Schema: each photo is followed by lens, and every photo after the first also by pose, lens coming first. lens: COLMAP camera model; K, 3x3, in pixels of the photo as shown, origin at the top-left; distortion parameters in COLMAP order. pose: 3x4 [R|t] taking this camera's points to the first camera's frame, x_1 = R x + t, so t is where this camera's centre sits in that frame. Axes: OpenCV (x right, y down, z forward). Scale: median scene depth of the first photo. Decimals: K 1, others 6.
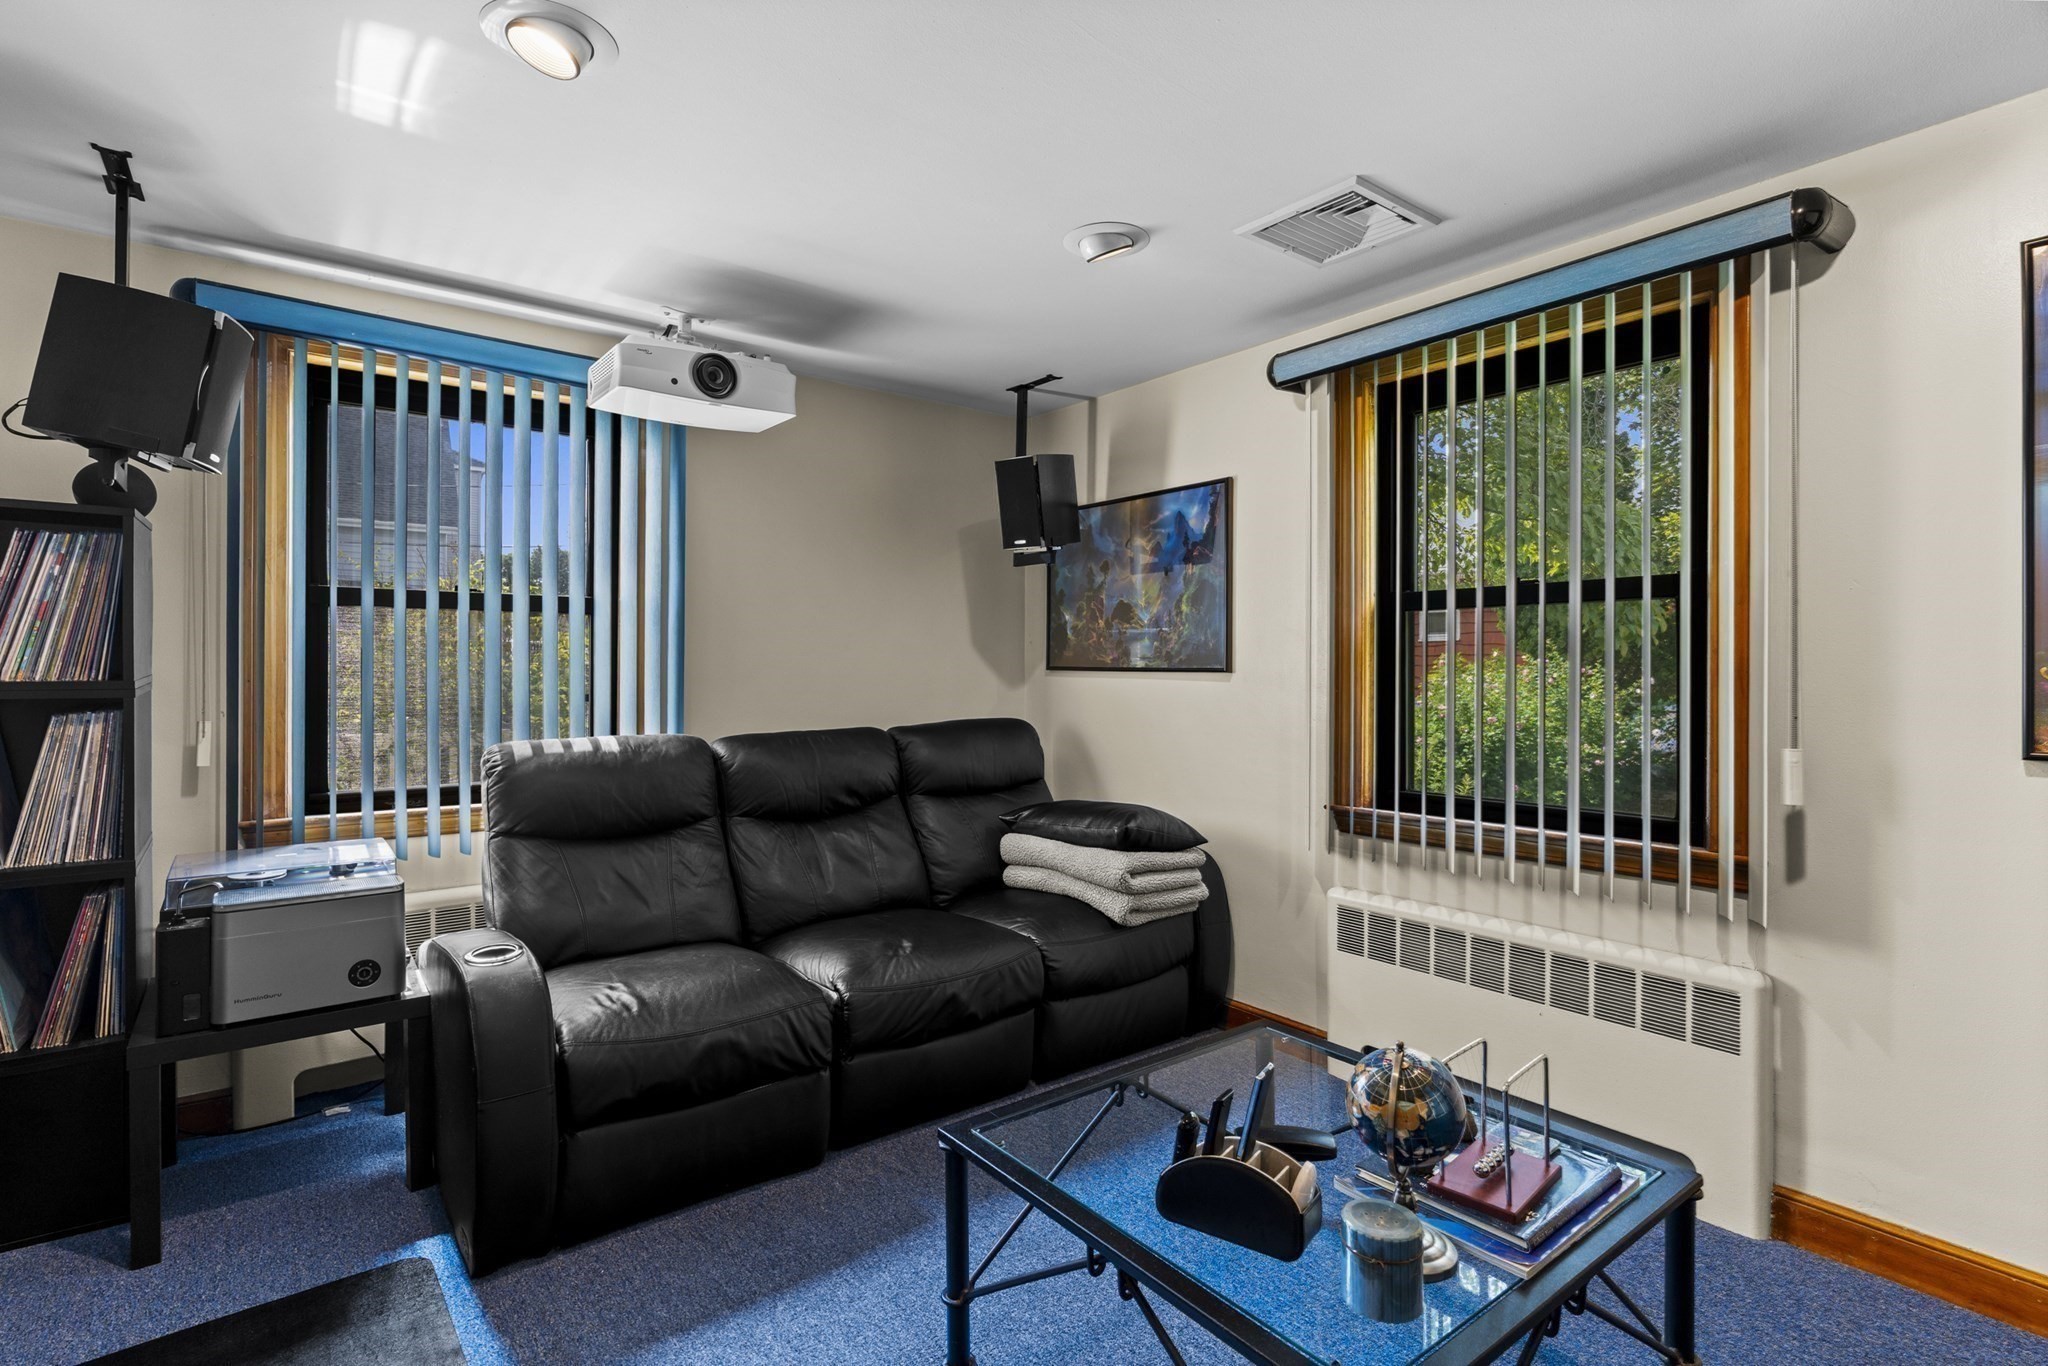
lens RADIAL K [[975.3, 0, 1029.7], [0, 975.3, 671.2], [0, 0, 1]] dist [0.002177, 0.000779]
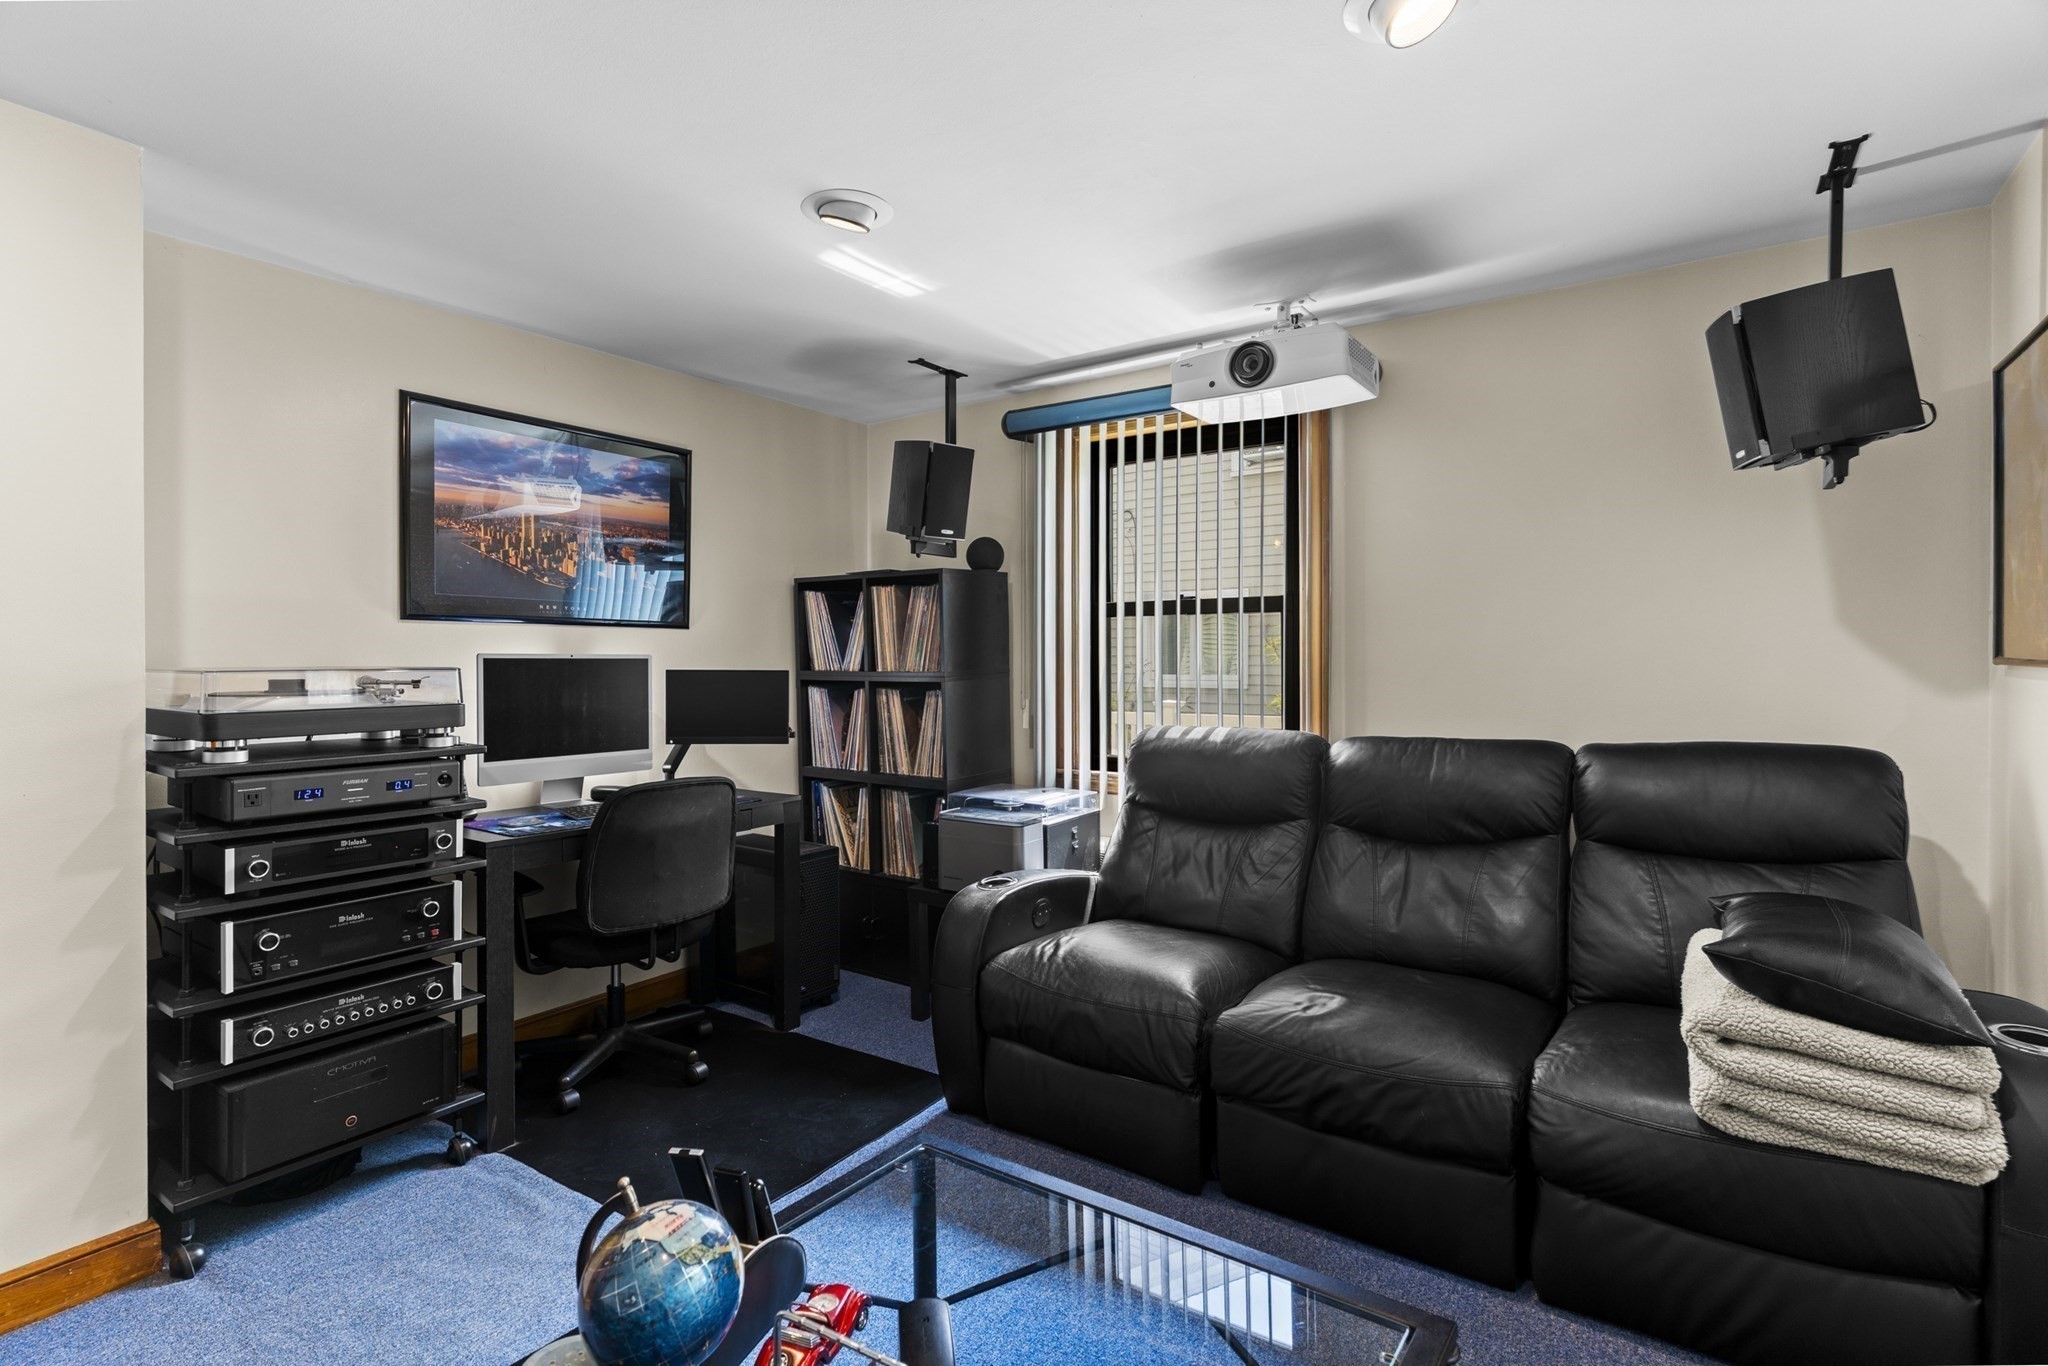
lens RADIAL K [[975.3, 0, 1029.7], [0, 975.3, 671.2], [0, 0, 1]] dist [0.002177, 0.000779]
pose [[0.300247, 0.007540, -0.953832, 0.528885], [0.000899, 0.999966, 0.008188, -0.003677], [0.953861, -0.003316, 0.300230, 0.481294]]
